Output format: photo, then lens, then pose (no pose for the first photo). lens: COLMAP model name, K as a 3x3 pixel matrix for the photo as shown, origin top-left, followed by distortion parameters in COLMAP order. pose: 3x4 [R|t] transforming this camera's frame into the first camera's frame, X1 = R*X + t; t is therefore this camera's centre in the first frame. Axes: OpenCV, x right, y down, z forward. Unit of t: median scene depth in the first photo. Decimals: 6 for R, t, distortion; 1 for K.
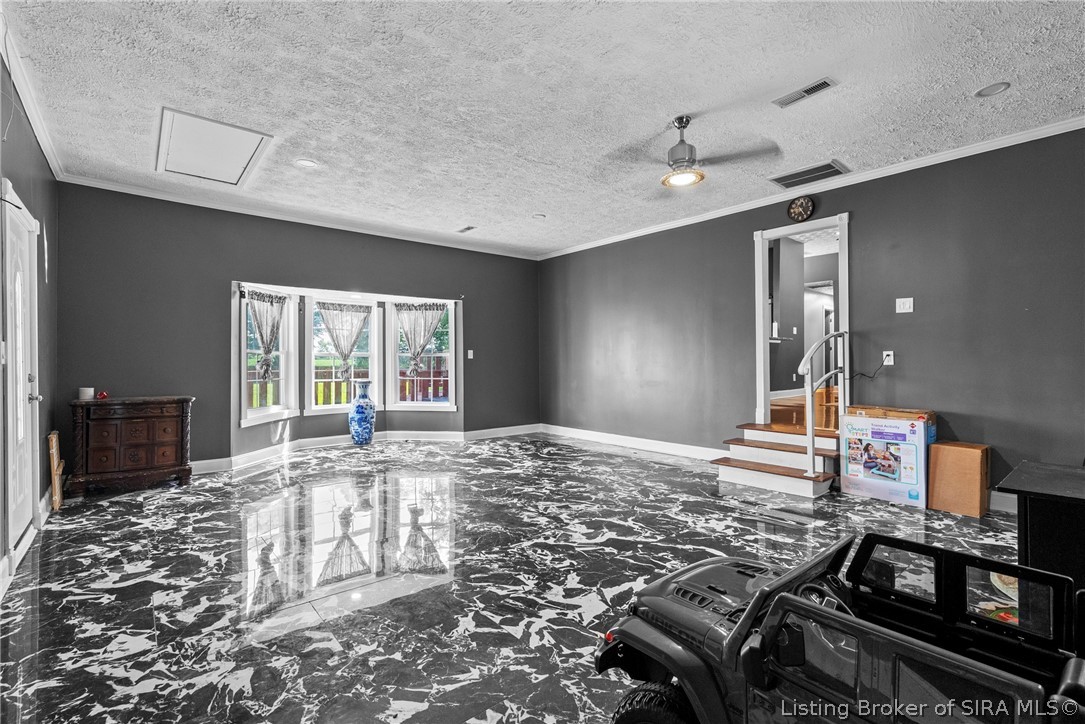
lens RADIAL K [[490.8, 0, 545.4], [0, 490.8, 365.3], [0, 0, 1]] dist [-0.000781, 0.000396]
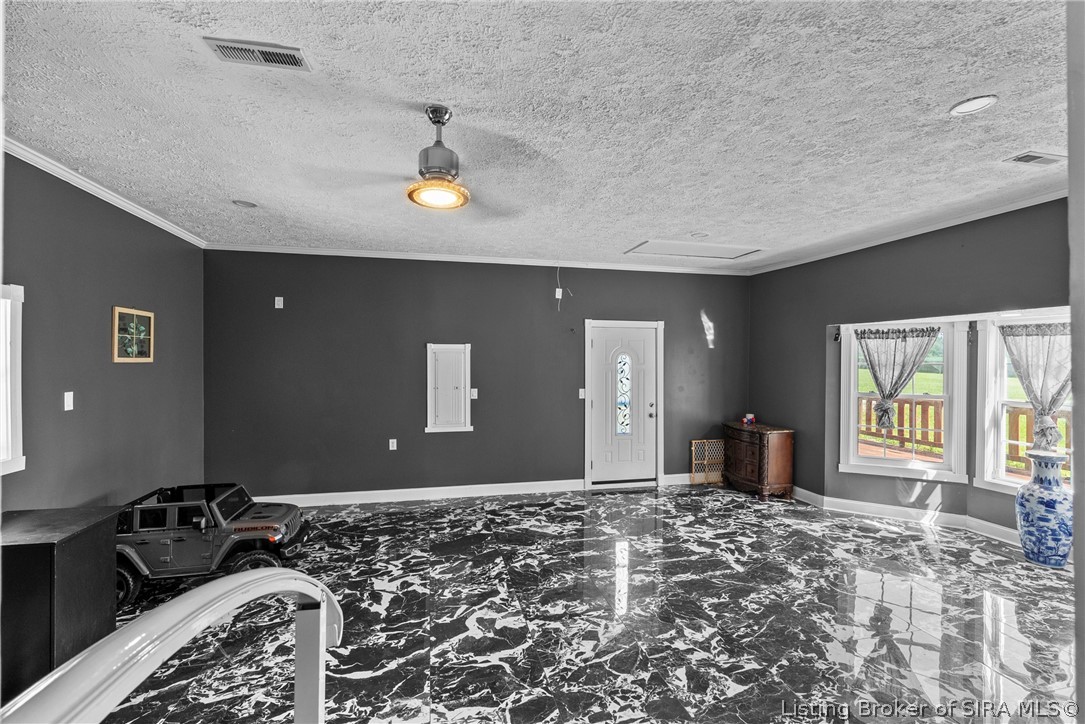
lens RADIAL K [[490.8, 0, 545.4], [0, 490.8, 365.3], [0, 0, 1]] dist [-0.000781, 0.000396]
pose [[-0.447855, 0.010054, -0.894050, 0.959461], [-0.011793, 0.999783, 0.017151, -0.175314], [0.894029, 0.018224, -0.447639, 1.660253]]
